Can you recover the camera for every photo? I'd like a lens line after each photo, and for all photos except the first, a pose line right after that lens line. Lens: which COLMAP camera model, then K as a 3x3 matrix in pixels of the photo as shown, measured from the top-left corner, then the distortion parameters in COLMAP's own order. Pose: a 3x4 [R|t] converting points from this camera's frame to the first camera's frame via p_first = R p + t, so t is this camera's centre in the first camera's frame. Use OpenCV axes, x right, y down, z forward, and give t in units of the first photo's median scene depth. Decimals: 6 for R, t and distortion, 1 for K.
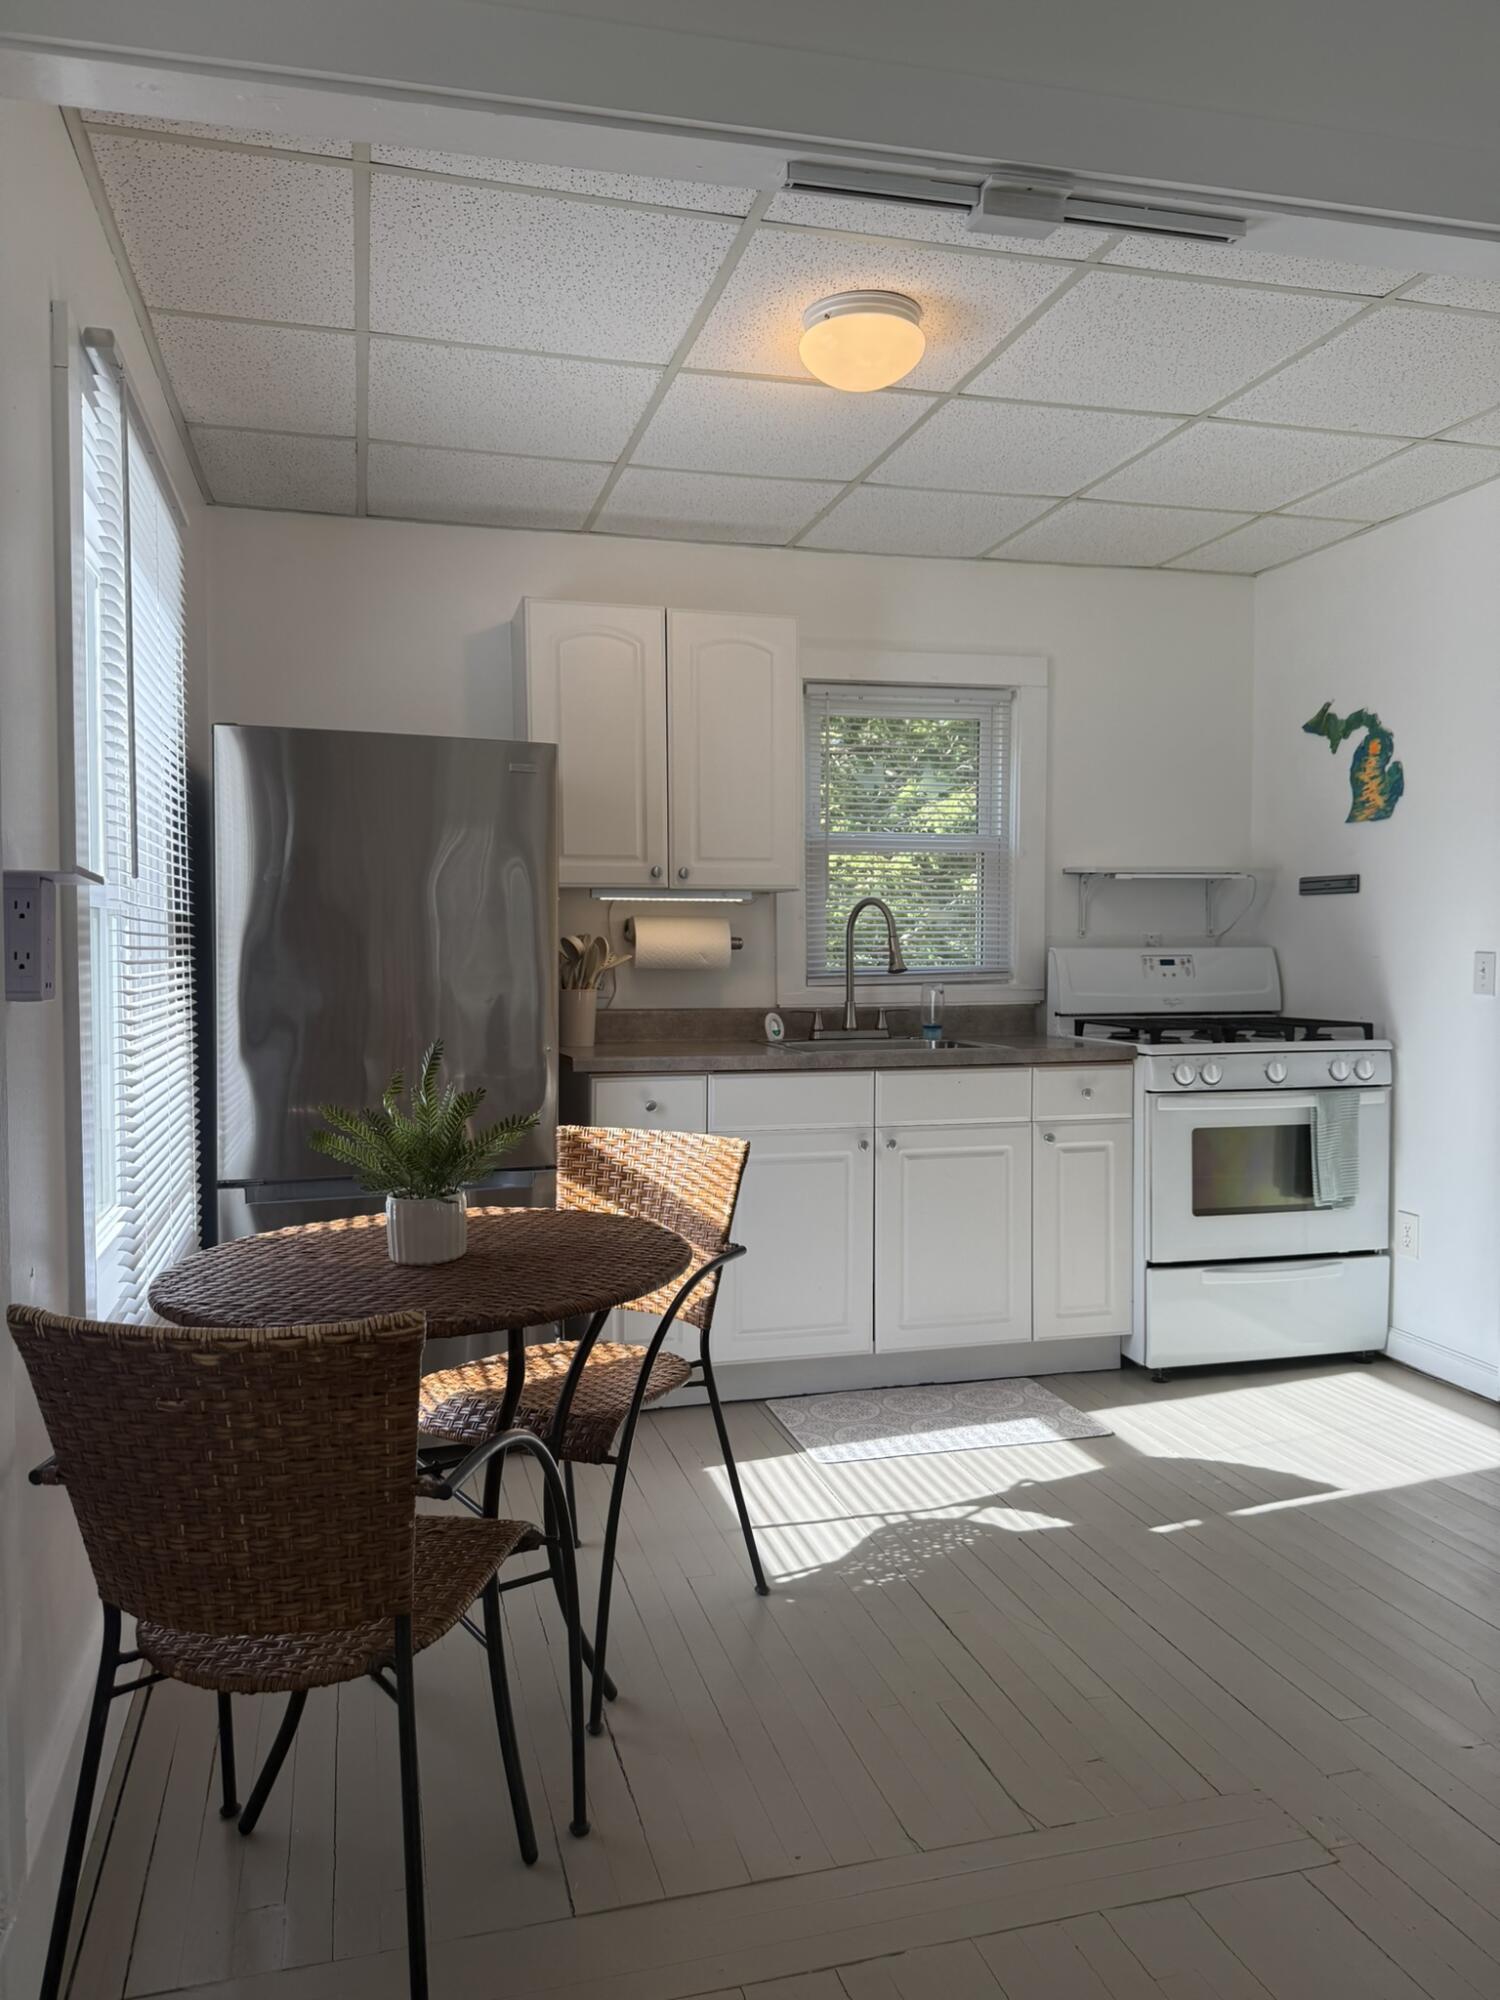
lens RADIAL K [[1413.7, 0, 752.1], [0, 1413.7, 998.0], [0, 0, 1]] dist [0.093119, -0.149321]
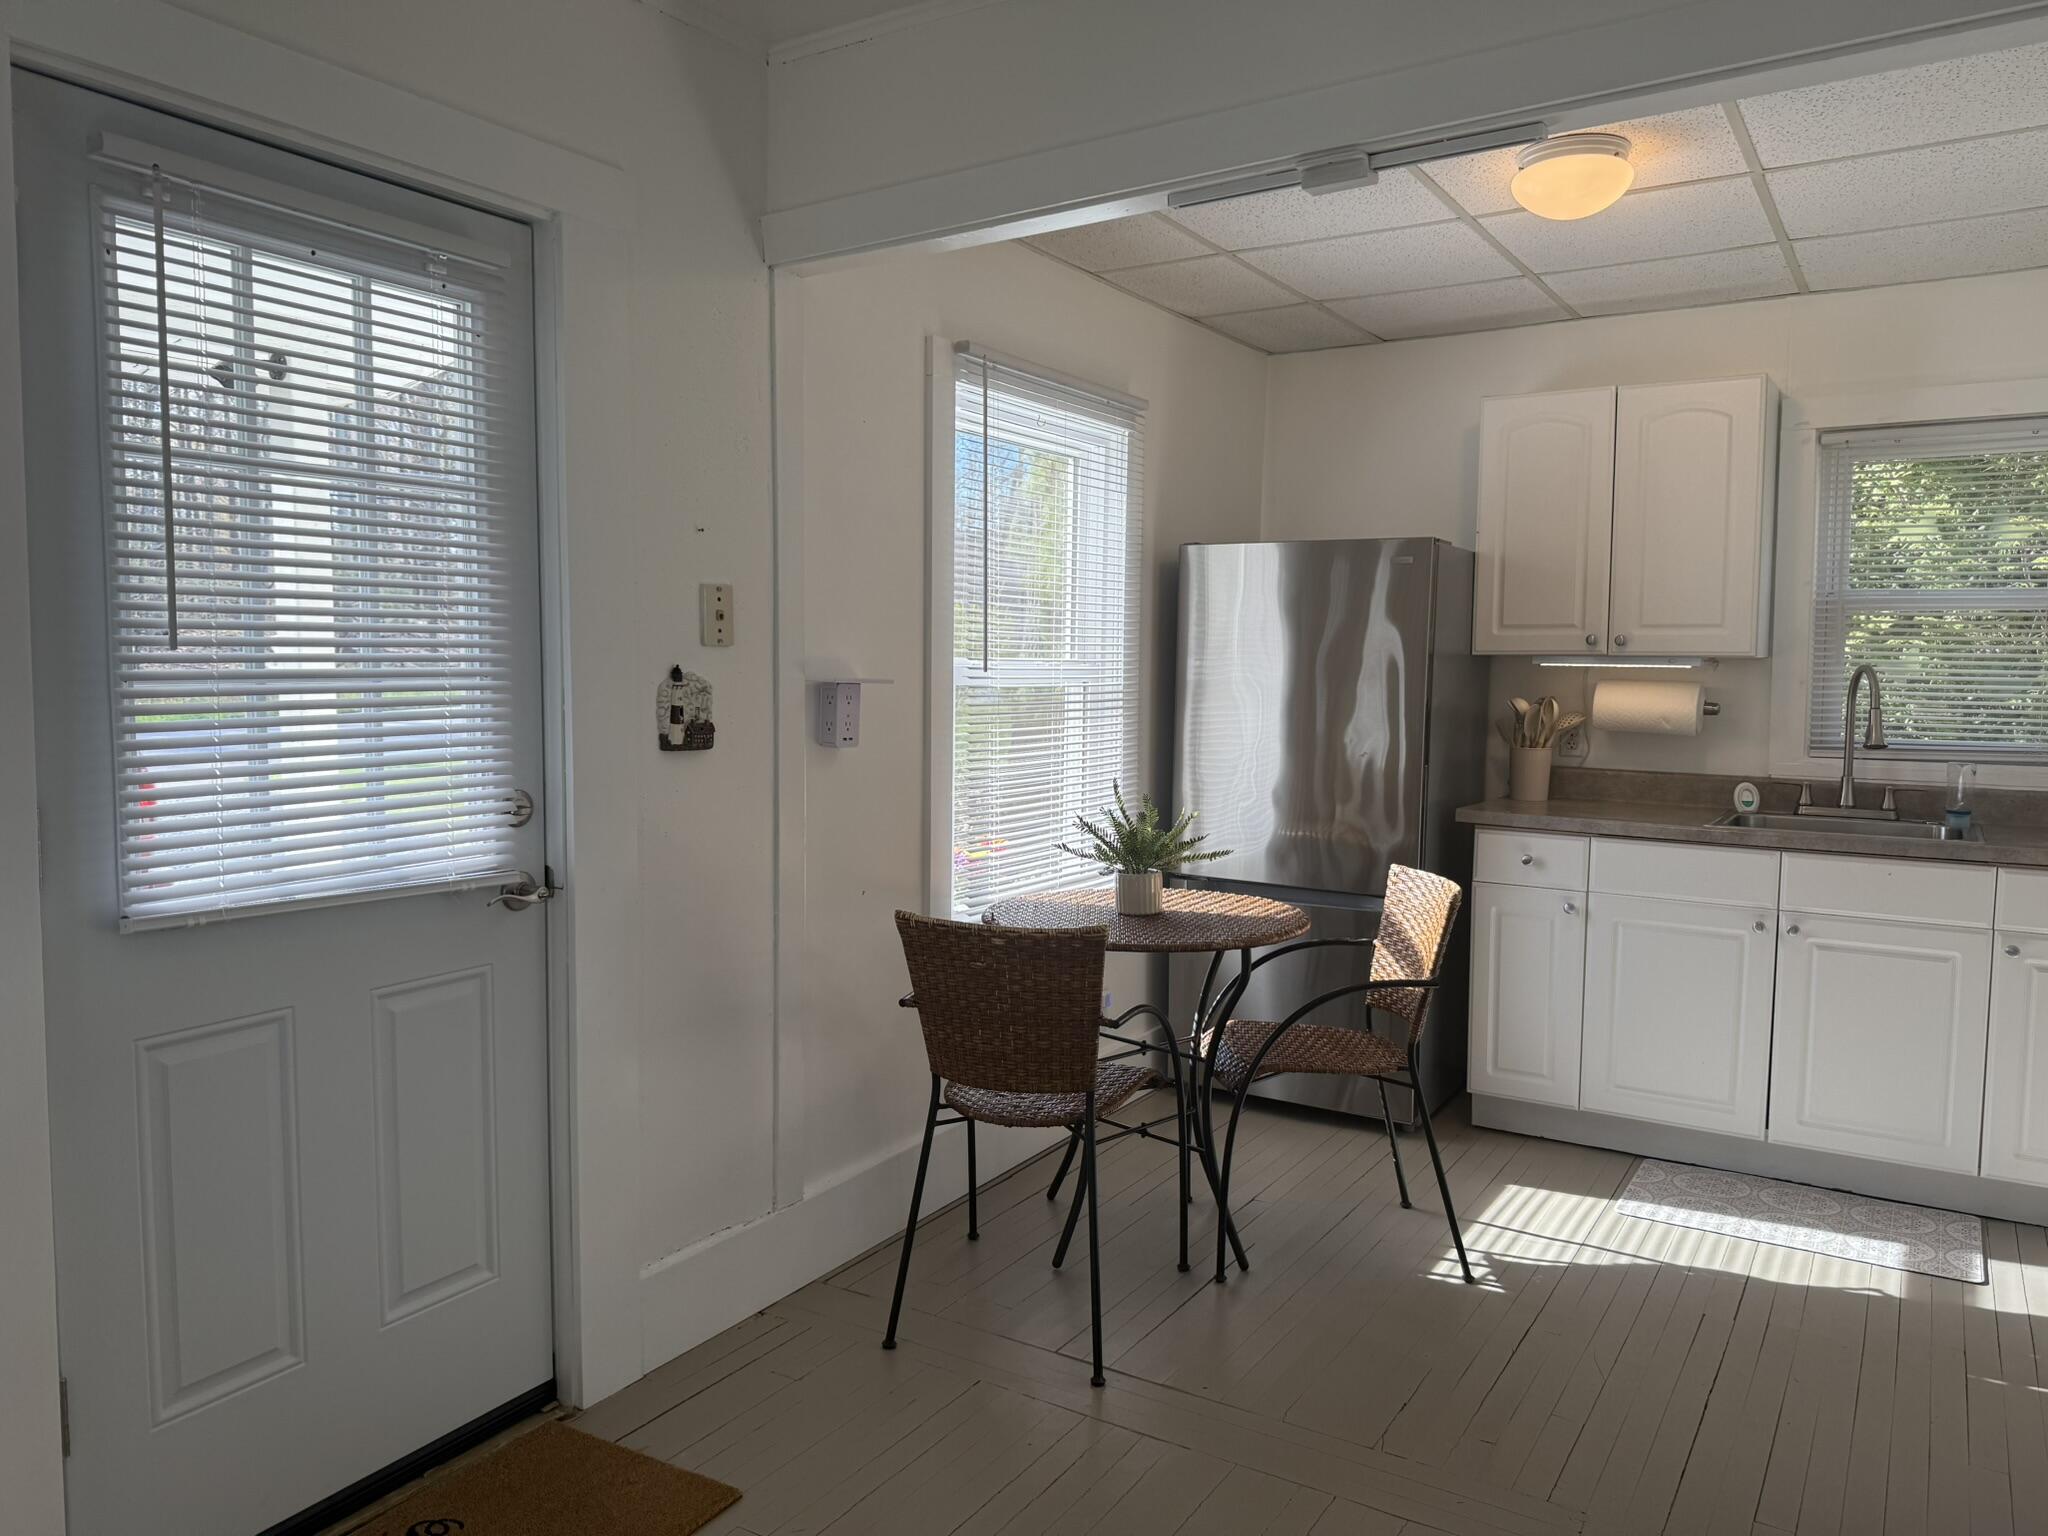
lens RADIAL K [[1455.0, 0, 1030.1], [0, 1455.0, 762.9], [0, 0, 1]] dist [0.124812, -0.210851]
pose [[0.674066, 0.064516, -0.735848, 0.437613], [-0.041713, 0.997914, 0.049282, -0.033051], [0.737492, -0.002525, 0.675351, -0.044764]]
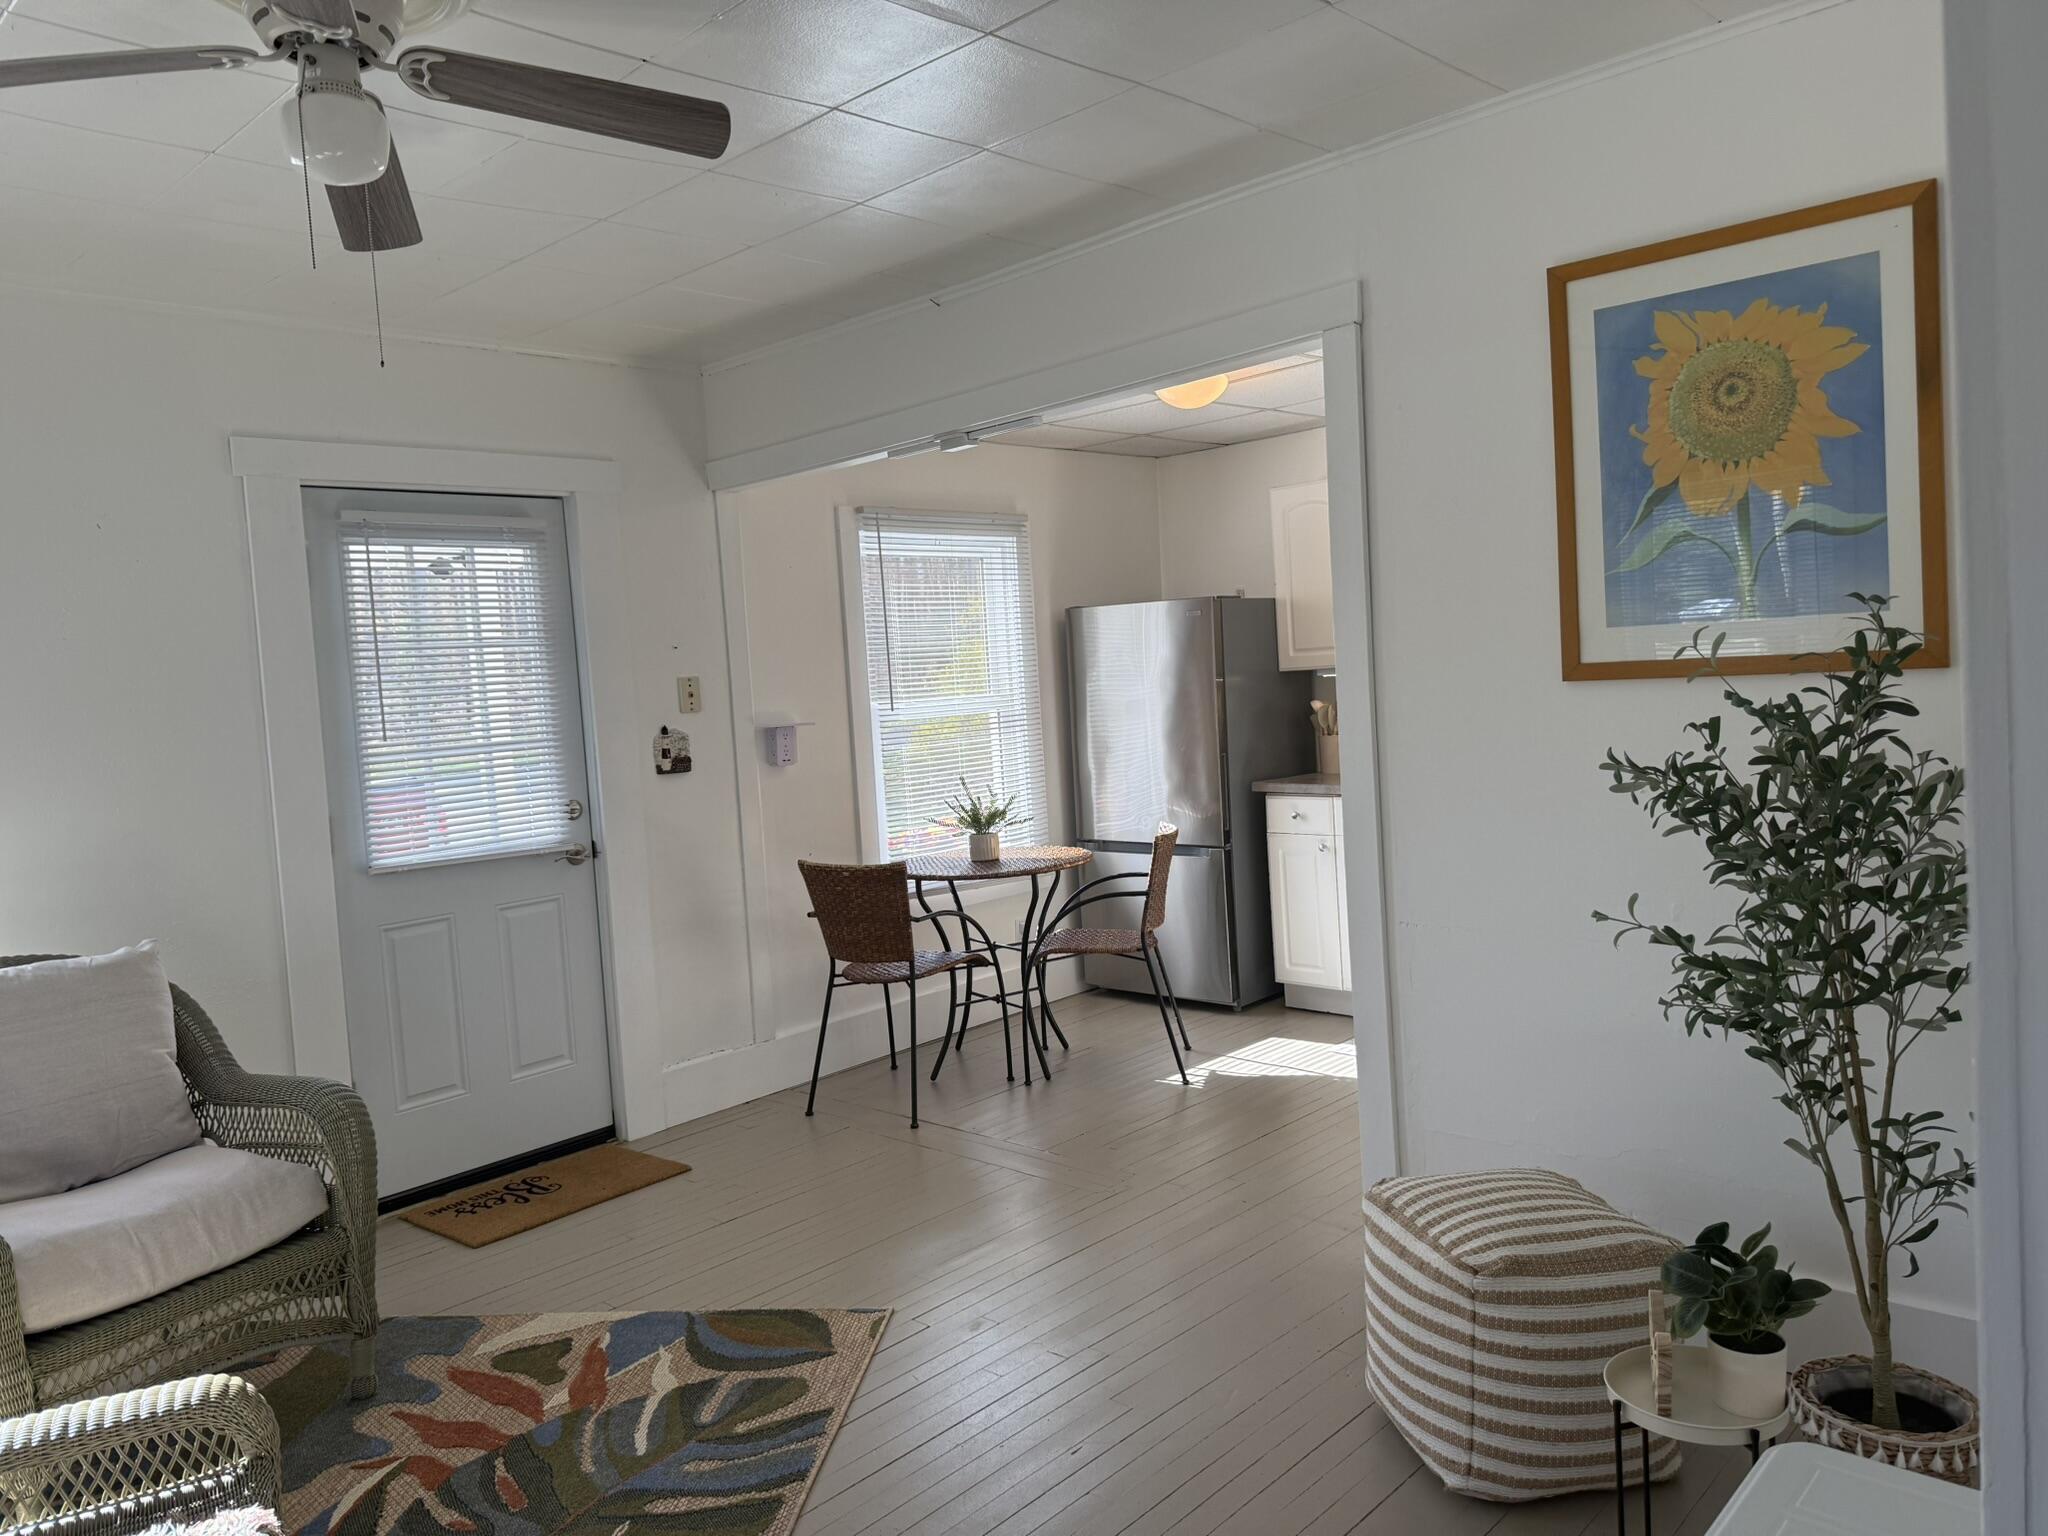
lens RADIAL K [[1447.6, 0, 1026.3], [0, 1447.6, 745.8], [0, 0, 1]] dist [0.093119, -0.149321]
pose [[0.526142, 0.018185, -0.850202, 0.990963], [0.024344, 0.999040, 0.036434, -0.057496], [0.850048, -0.039867, 0.525194, -0.080302]]
